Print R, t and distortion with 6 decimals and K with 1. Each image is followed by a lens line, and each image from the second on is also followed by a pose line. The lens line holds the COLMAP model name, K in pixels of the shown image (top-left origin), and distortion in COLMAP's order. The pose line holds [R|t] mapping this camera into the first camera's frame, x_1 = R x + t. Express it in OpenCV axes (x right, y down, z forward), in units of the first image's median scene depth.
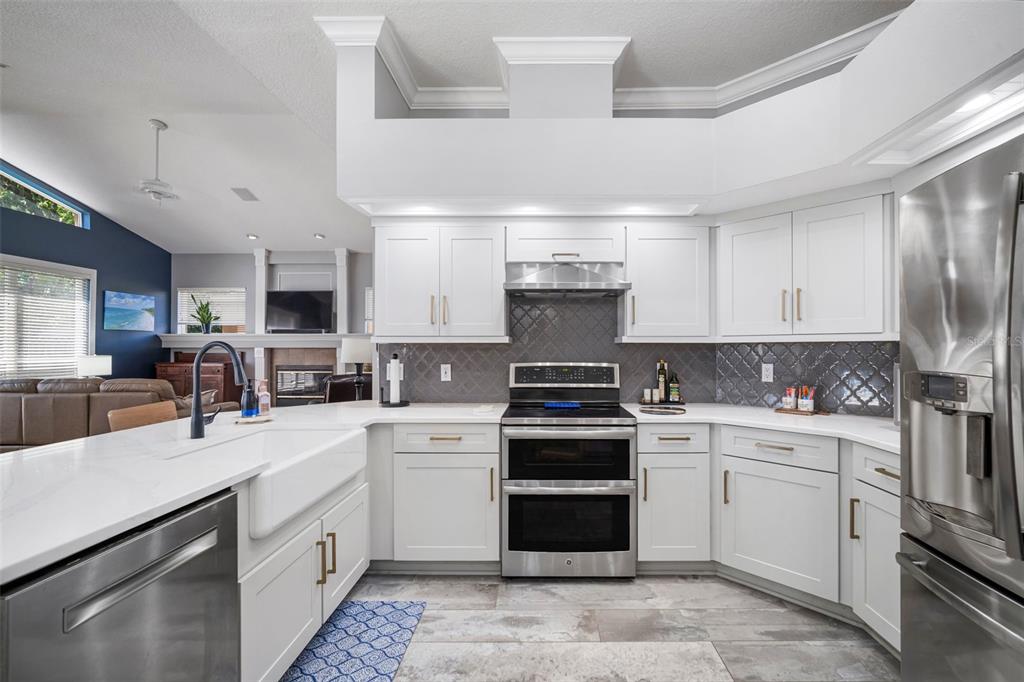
lens RADIAL K [[450.6, 0, 512.8], [0, 450.6, 343.2], [0, 0, 1]] dist [-0.003526, 0.001408]
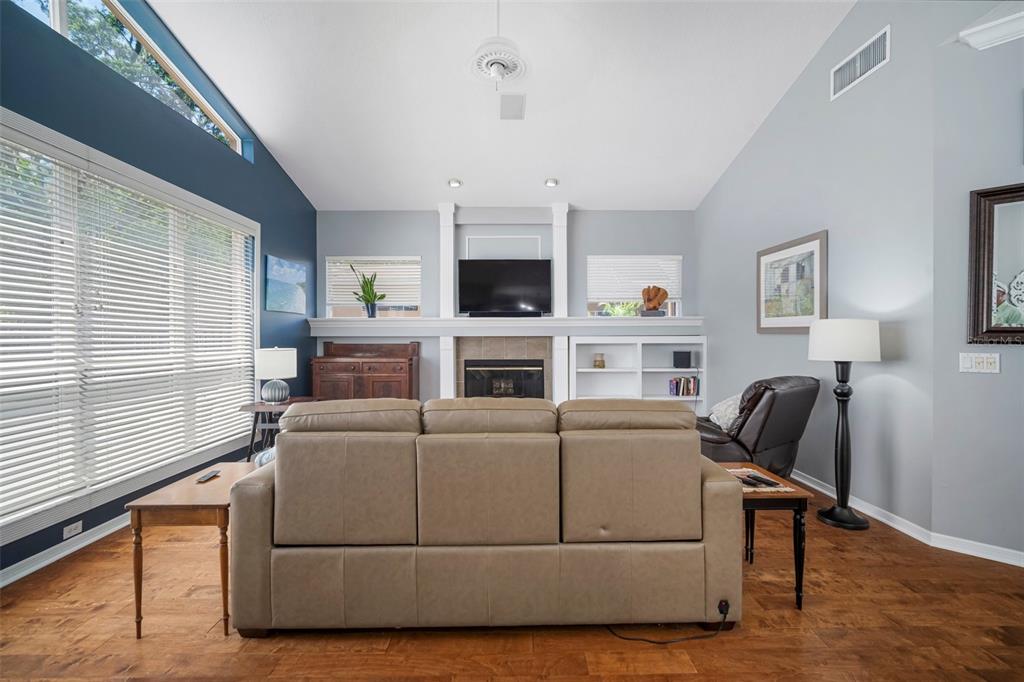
lens RADIAL K [[450.6, 0, 514.6], [0, 450.6, 341.7], [0, 0, 1]] dist [-0.003526, 0.001408]
pose [[0.999222, -0.002828, 0.039328, -0.479612], [0.001959, 0.999753, 0.022117, 0.002777], [-0.039381, -0.022023, 0.998982, 0.248296]]
